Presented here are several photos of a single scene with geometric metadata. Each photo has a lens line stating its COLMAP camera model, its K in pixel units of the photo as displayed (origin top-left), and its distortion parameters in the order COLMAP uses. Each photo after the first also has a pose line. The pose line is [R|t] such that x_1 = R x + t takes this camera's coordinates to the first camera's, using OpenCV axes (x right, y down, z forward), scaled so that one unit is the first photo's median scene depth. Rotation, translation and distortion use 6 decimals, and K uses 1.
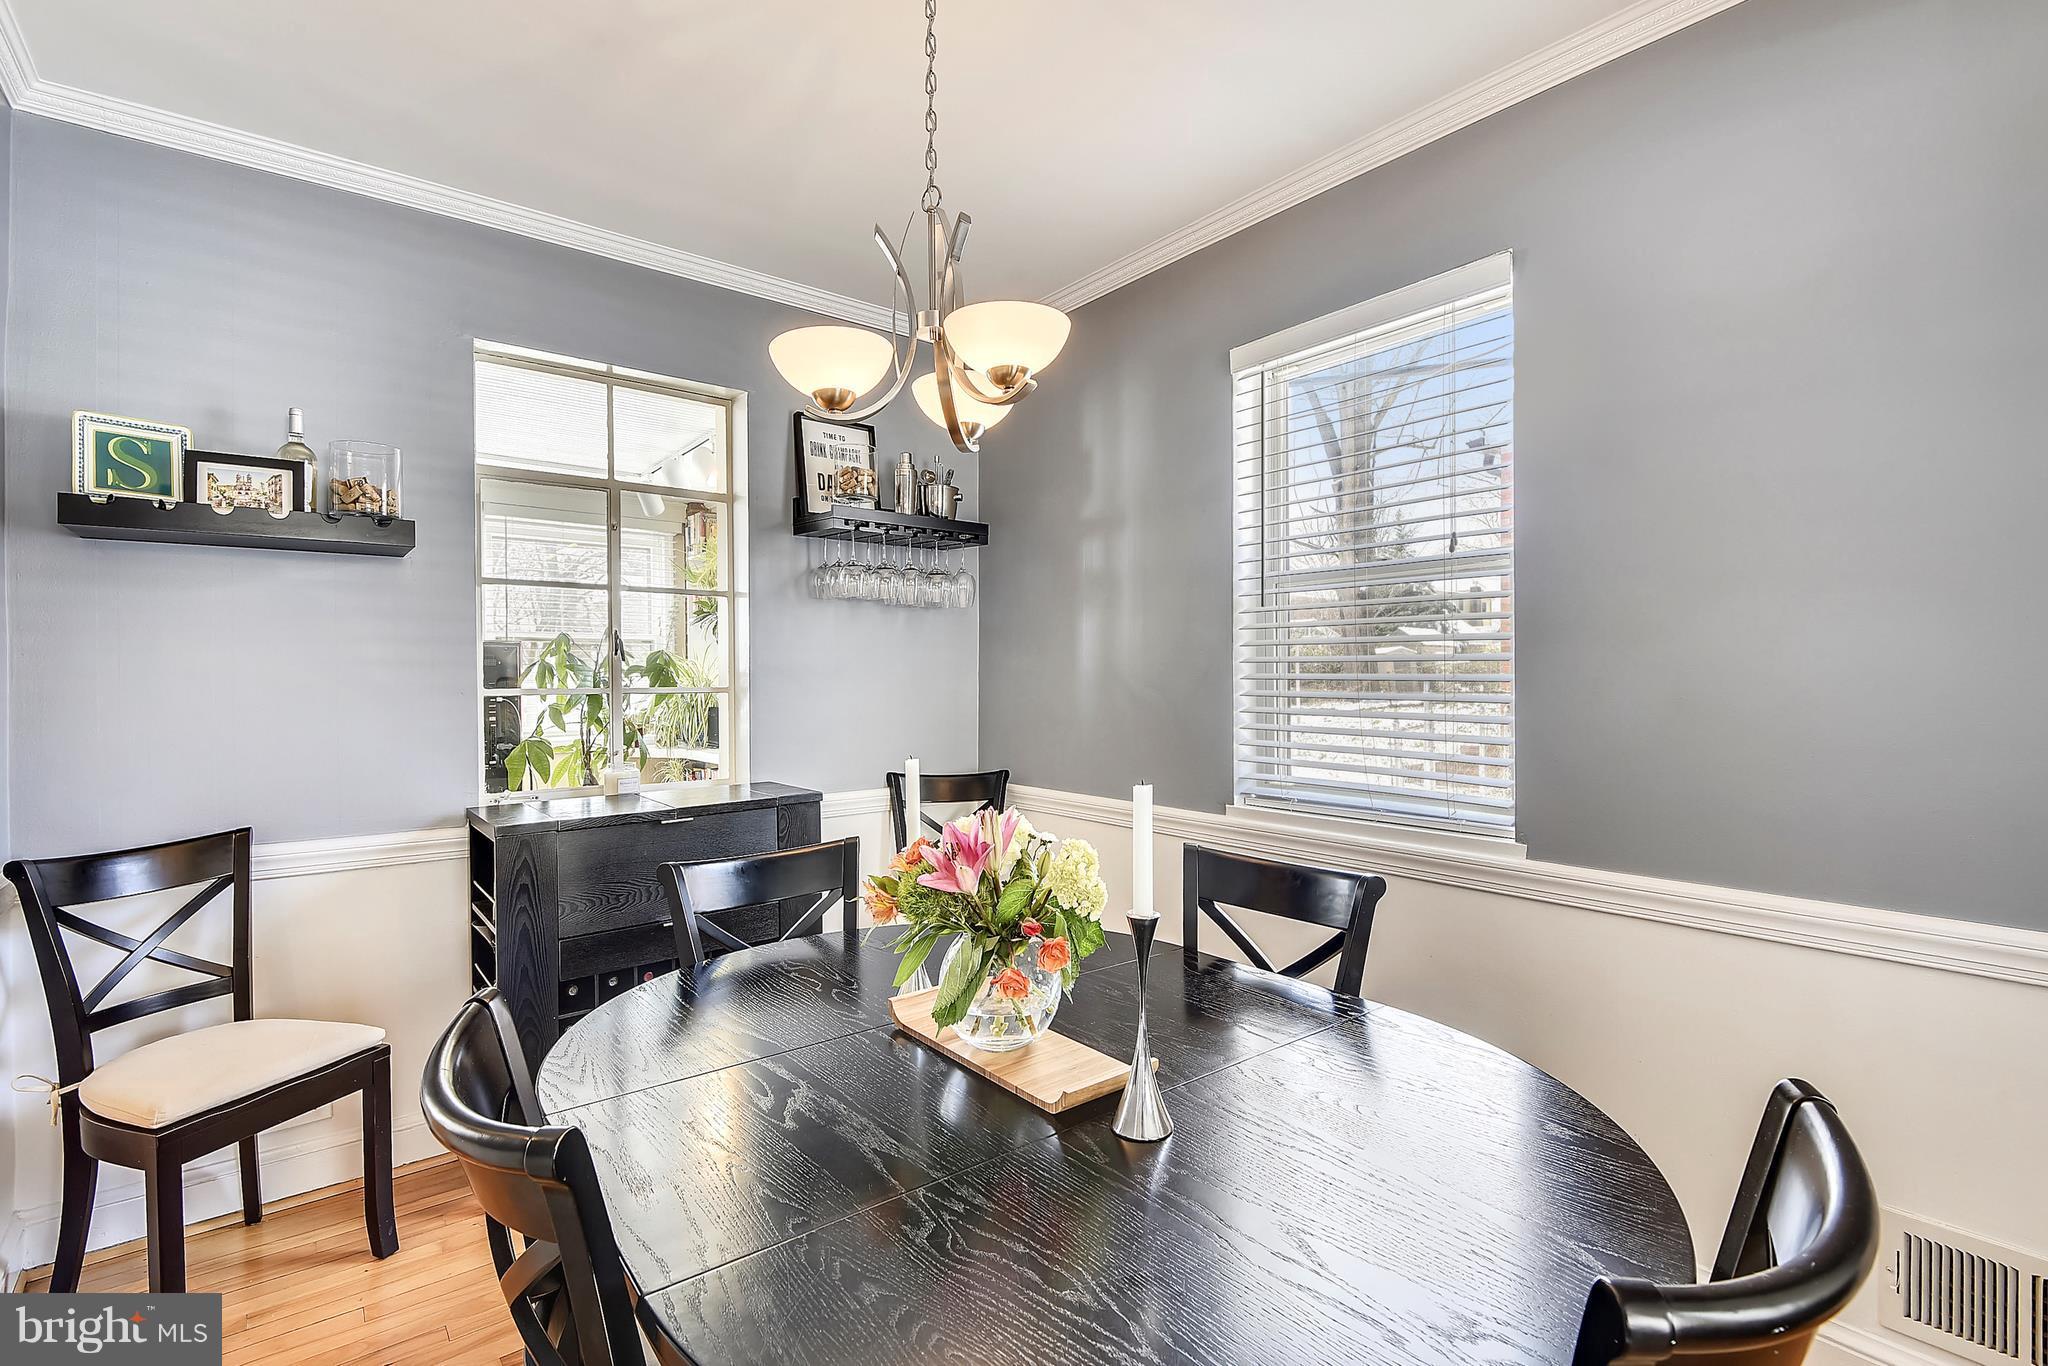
lens RADIAL K [[932.0, 0, 1026.6], [0, 932.0, 702.0], [0, 0, 1]] dist [-0.000695, -0.000299]
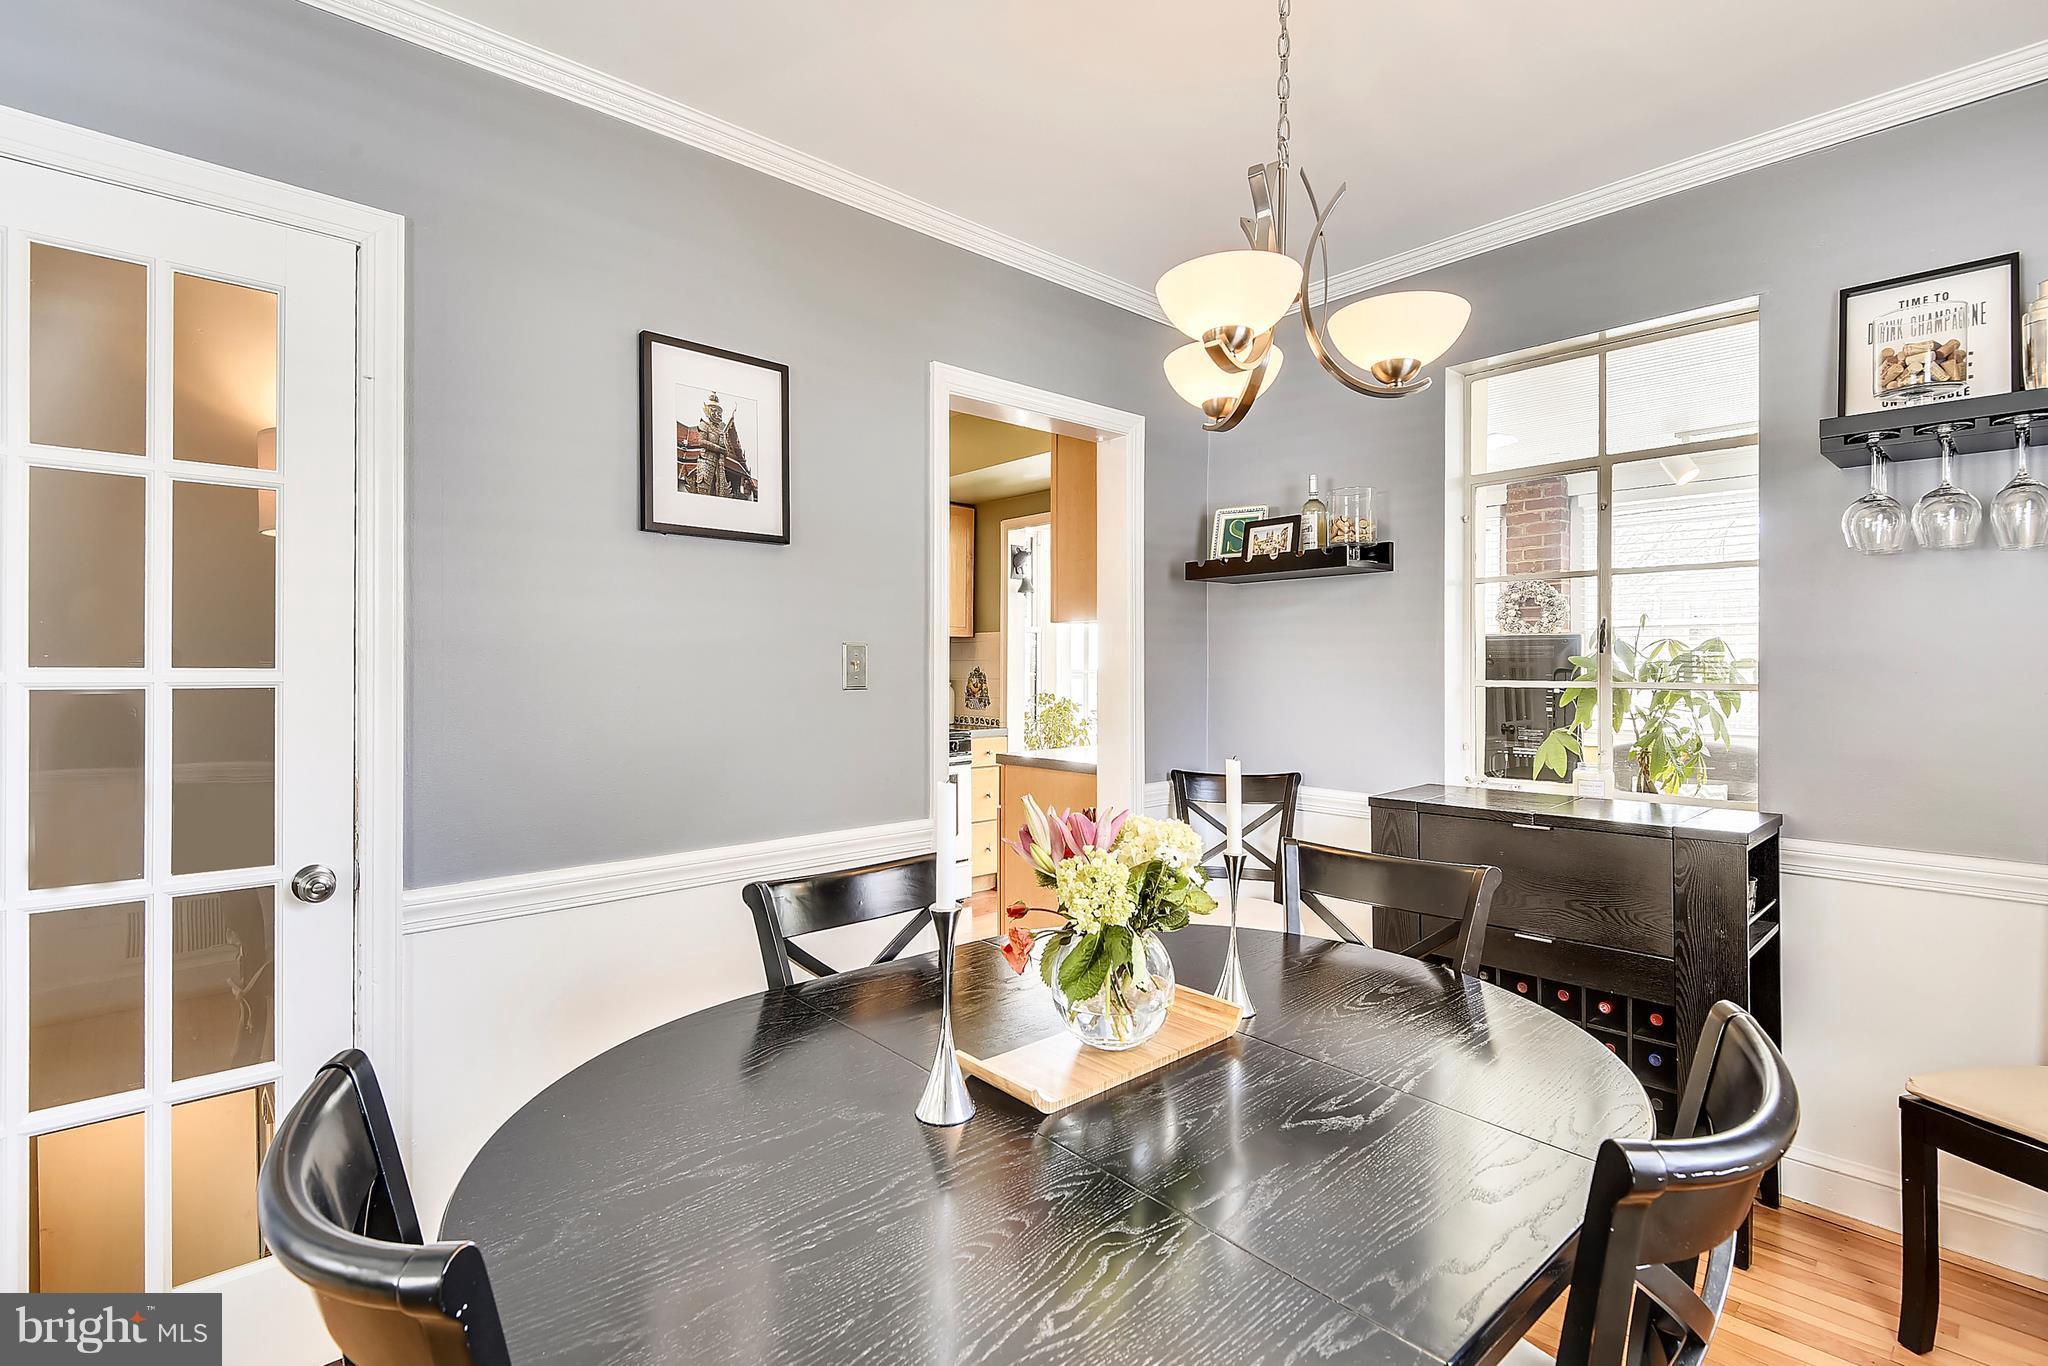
lens RADIAL K [[958.6, 0, 1024.0], [0, 958.6, 683.0], [0, 0, 1]] dist [0.000134, -0.000068]
pose [[0.055182, 0.021122, -0.998253, 0.595440], [-0.027037, 0.999441, 0.019653, -0.021854], [0.998110, 0.025905, 0.055723, 0.484570]]
